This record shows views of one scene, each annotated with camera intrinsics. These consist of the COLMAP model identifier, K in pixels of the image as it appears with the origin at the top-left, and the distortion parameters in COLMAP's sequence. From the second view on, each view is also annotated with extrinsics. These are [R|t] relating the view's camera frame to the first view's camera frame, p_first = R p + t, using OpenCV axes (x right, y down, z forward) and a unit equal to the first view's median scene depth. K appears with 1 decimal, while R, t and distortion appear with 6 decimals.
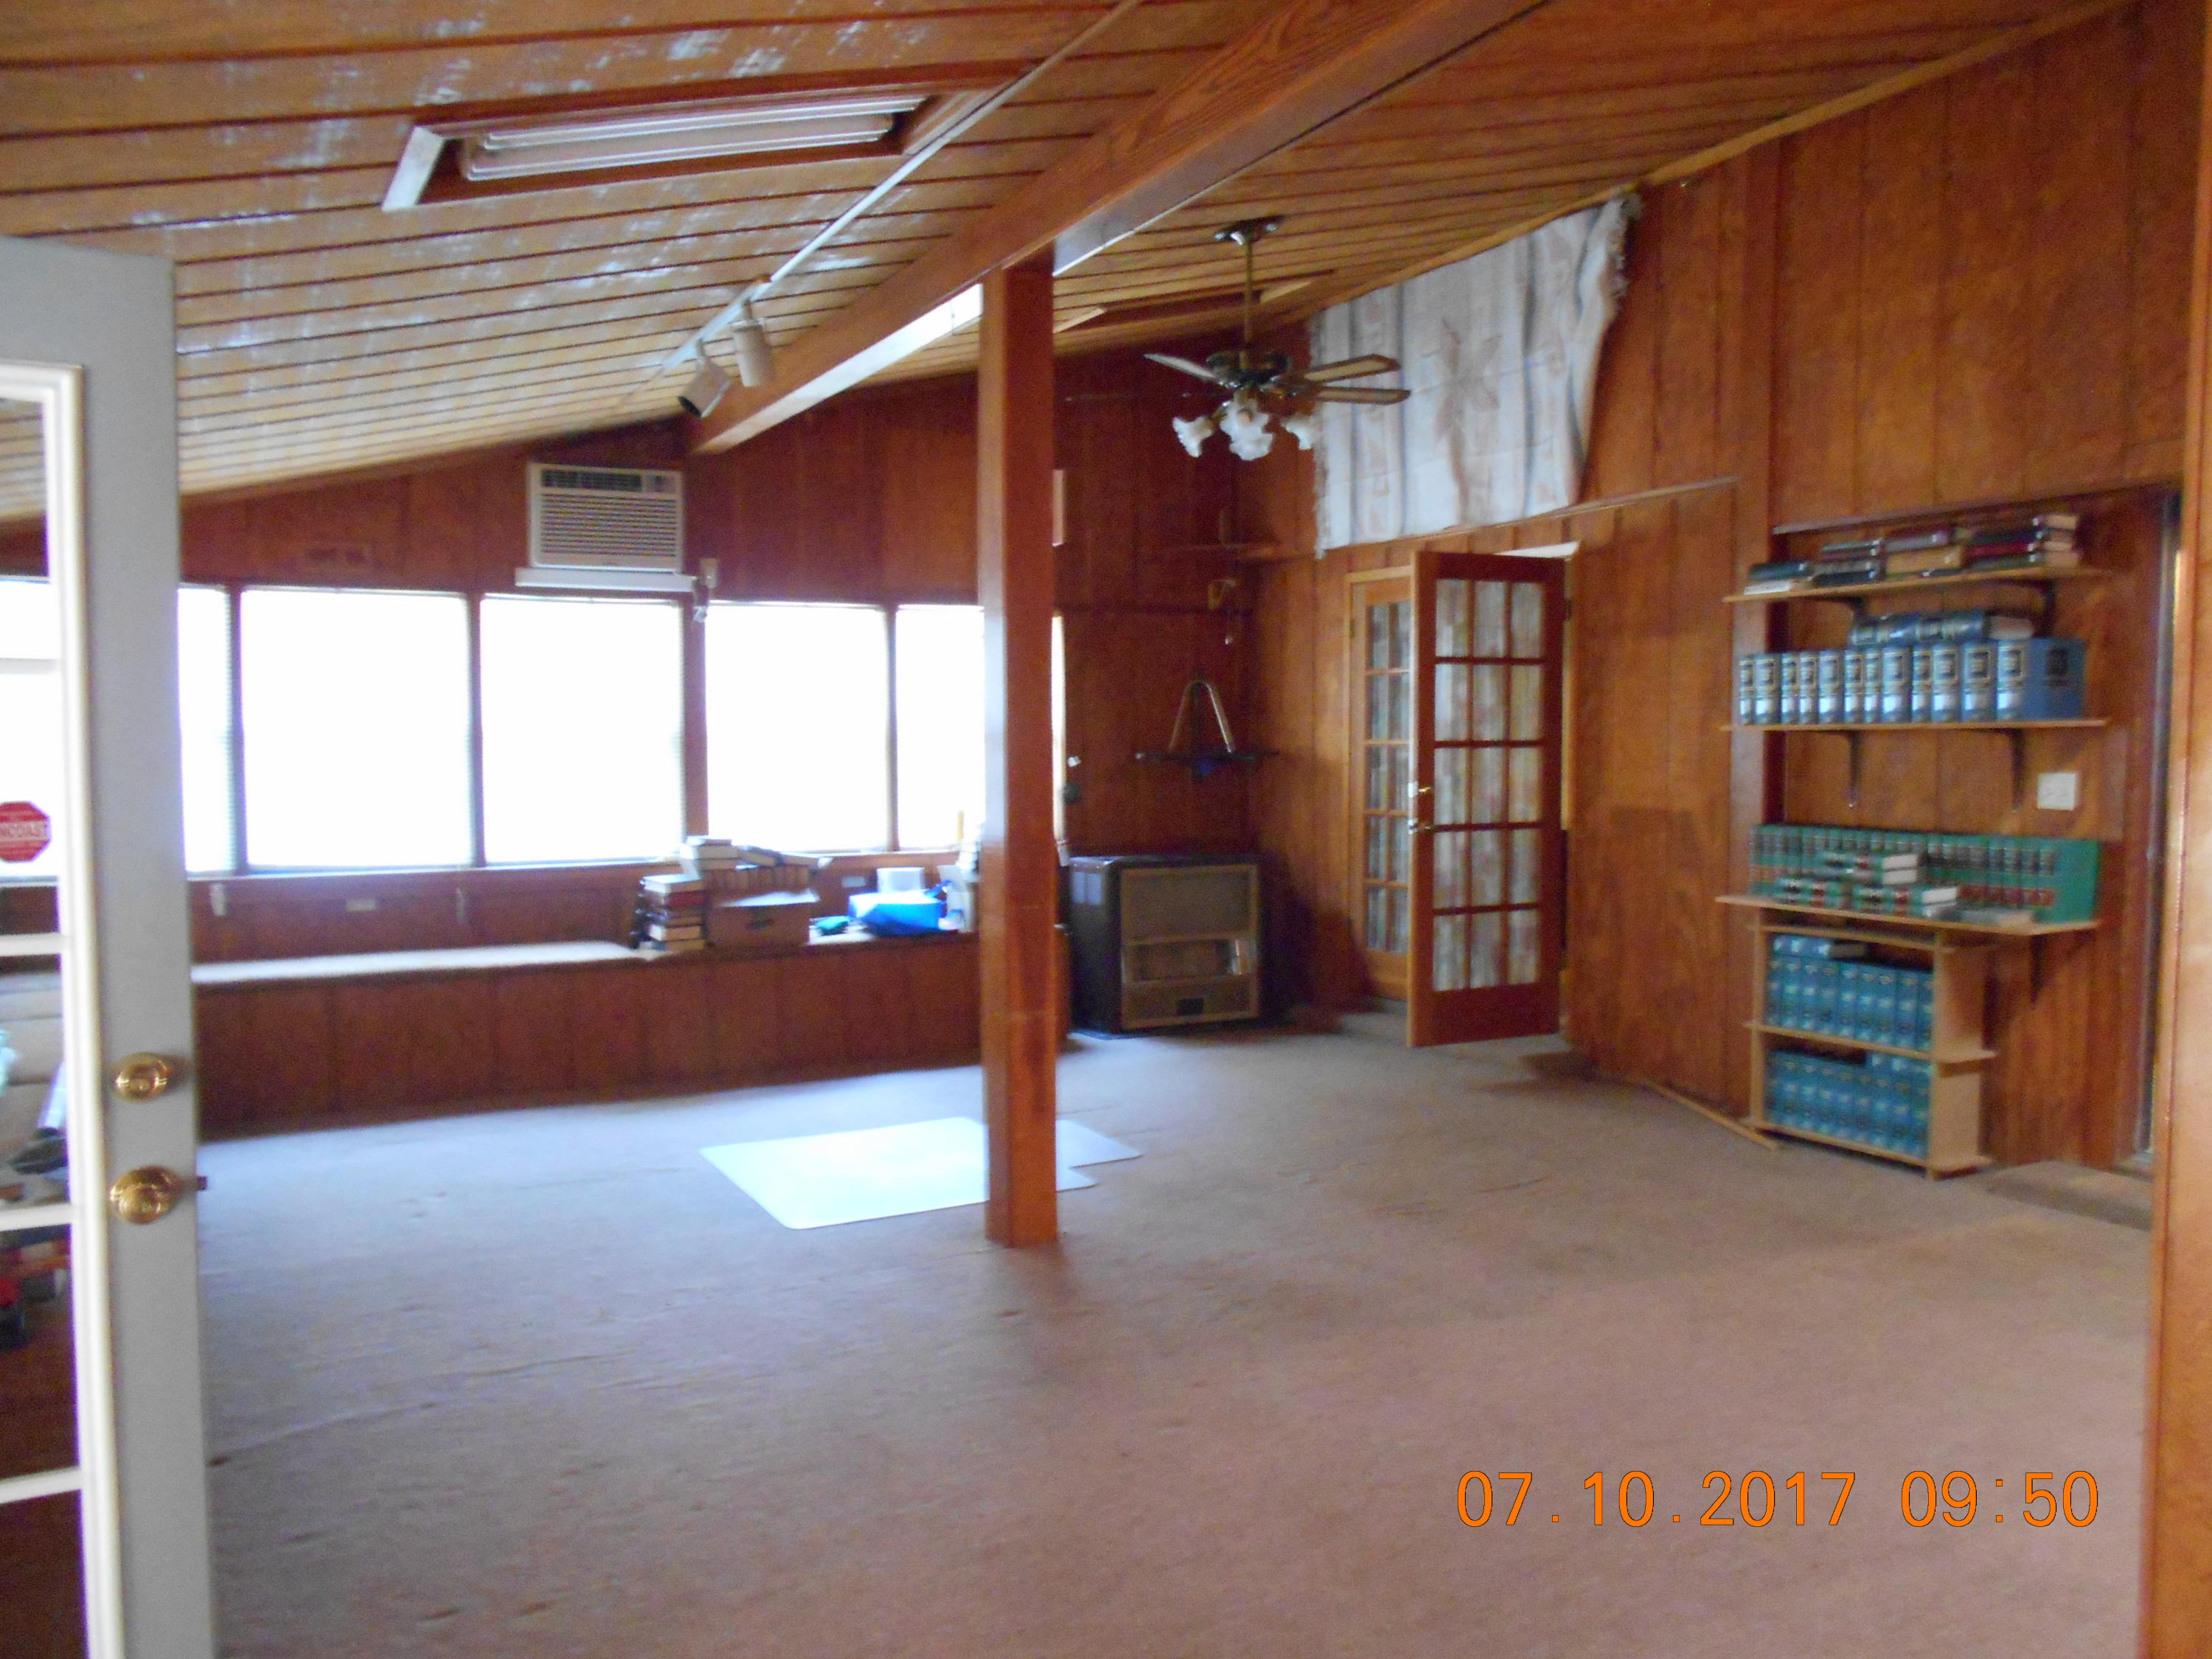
lens RADIAL K [[1821.7, 0, 1106.0], [0, 1821.7, 829.5], [0, 0, 1]] dist [-0.070067, 0.329284]
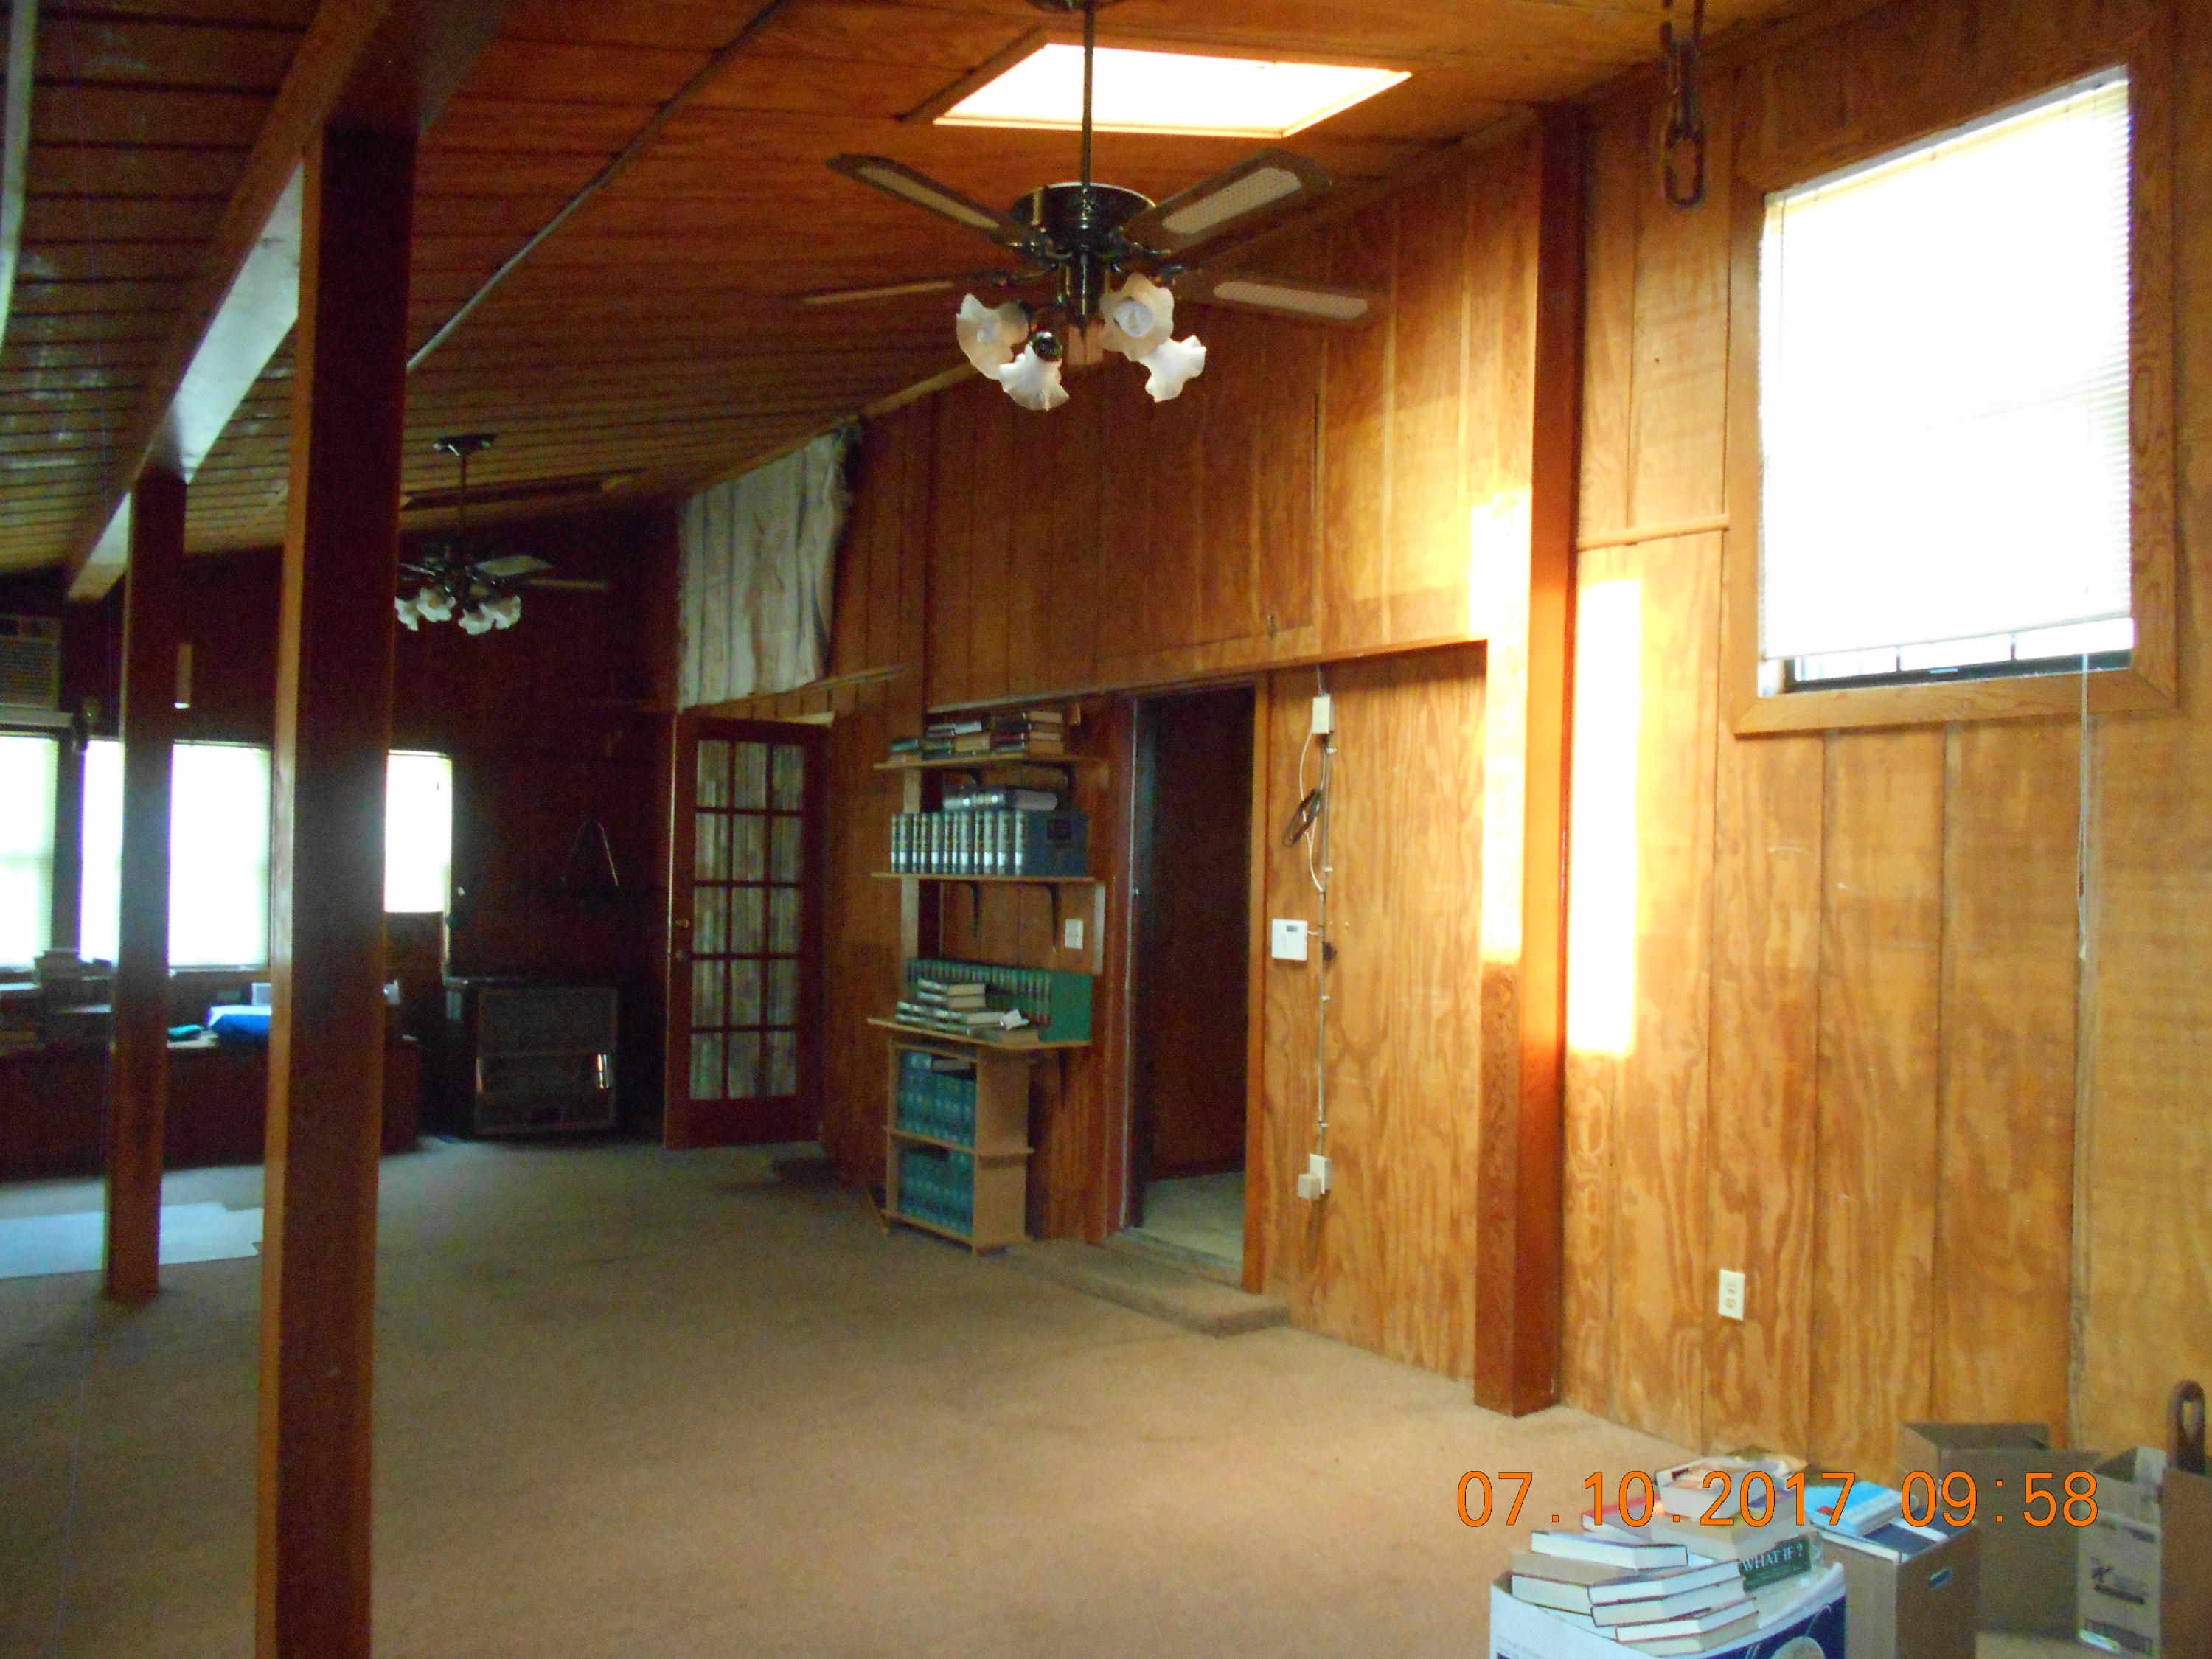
lens RADIAL K [[1888.1, 0, 1105.1], [0, 1888.1, 856.7], [0, 0, 1]] dist [-0.000590, 0.007023]
pose [[0.996336, 0.028244, 0.080729, 0.340597], [-0.023366, 0.997880, -0.060745, 0.002719], [-0.082274, 0.058636, 0.994883, -0.206793]]
